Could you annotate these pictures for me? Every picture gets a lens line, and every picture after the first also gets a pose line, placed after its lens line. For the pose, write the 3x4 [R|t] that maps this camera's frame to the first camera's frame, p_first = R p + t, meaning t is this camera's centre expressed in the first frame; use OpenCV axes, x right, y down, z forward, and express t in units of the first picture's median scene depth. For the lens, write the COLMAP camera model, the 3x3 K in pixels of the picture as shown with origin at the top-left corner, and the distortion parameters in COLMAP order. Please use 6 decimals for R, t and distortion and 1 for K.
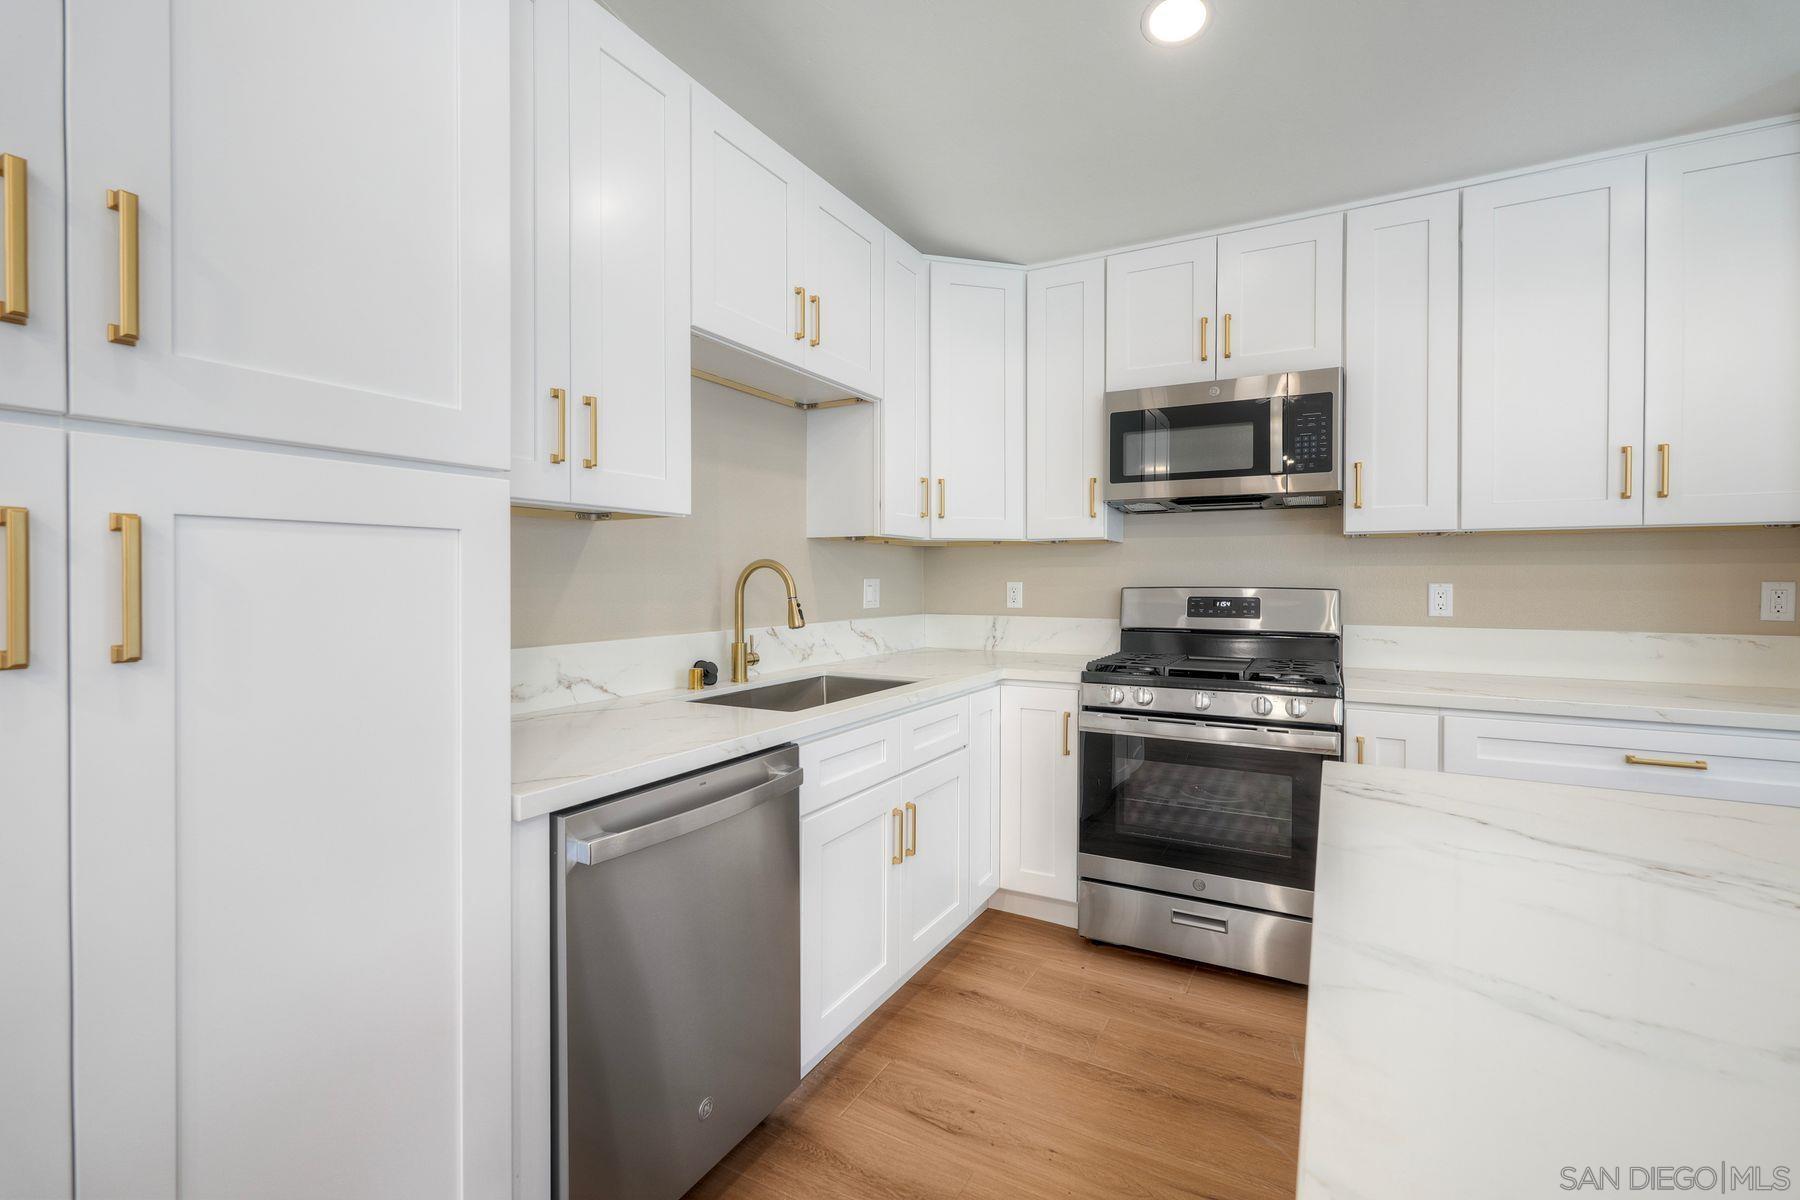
lens RADIAL K [[789.6, 0, 891.4], [0, 789.6, 582.9], [0, 0, 1]] dist [0.002380, 0.000356]
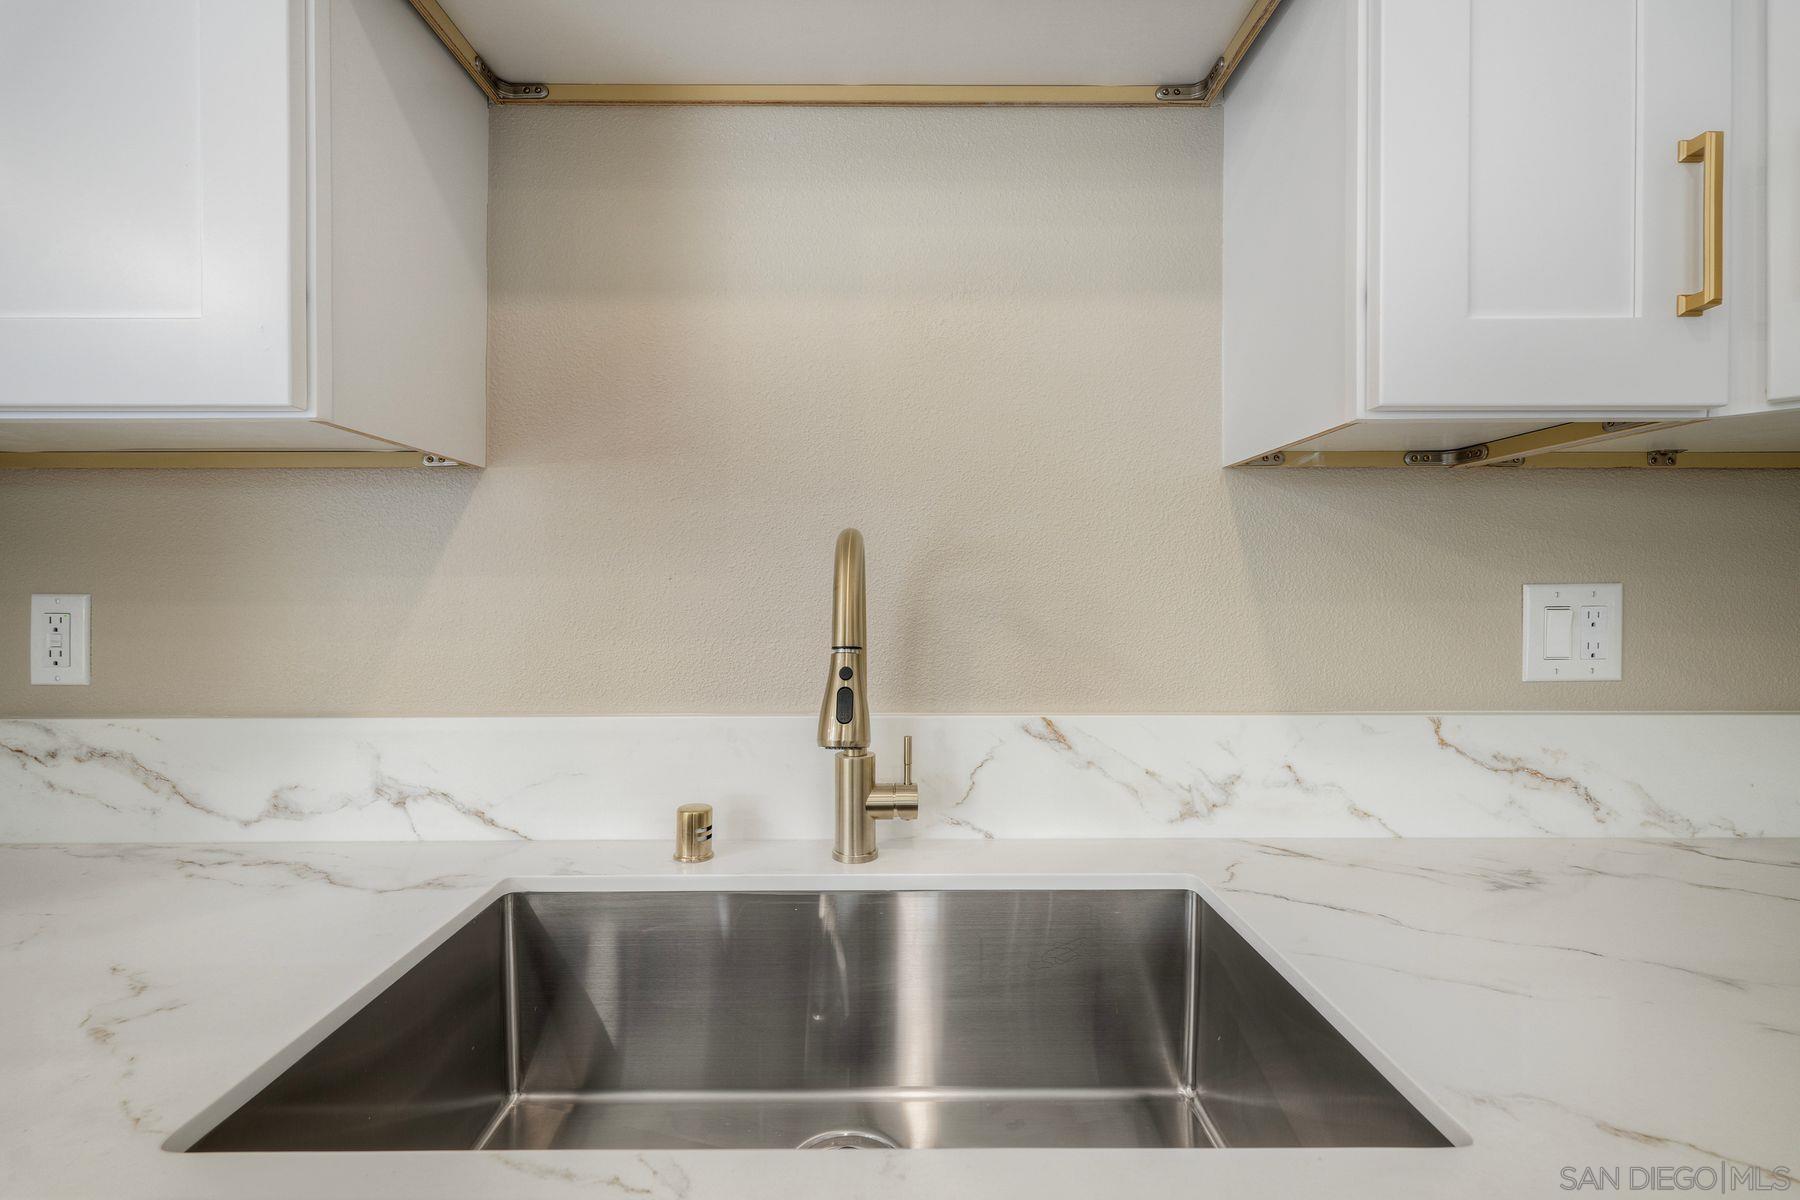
lens RADIAL K [[810.3, 0, 894.5], [0, 810.3, 587.7], [0, 0, 1]] dist [0.000778, 0.000019]
pose [[0.500829, 0.006057, -0.865525, 0.138533], [-0.002817, 0.999982, 0.005367, -0.005373], [0.865542, -0.000250, 0.500837, 0.751762]]
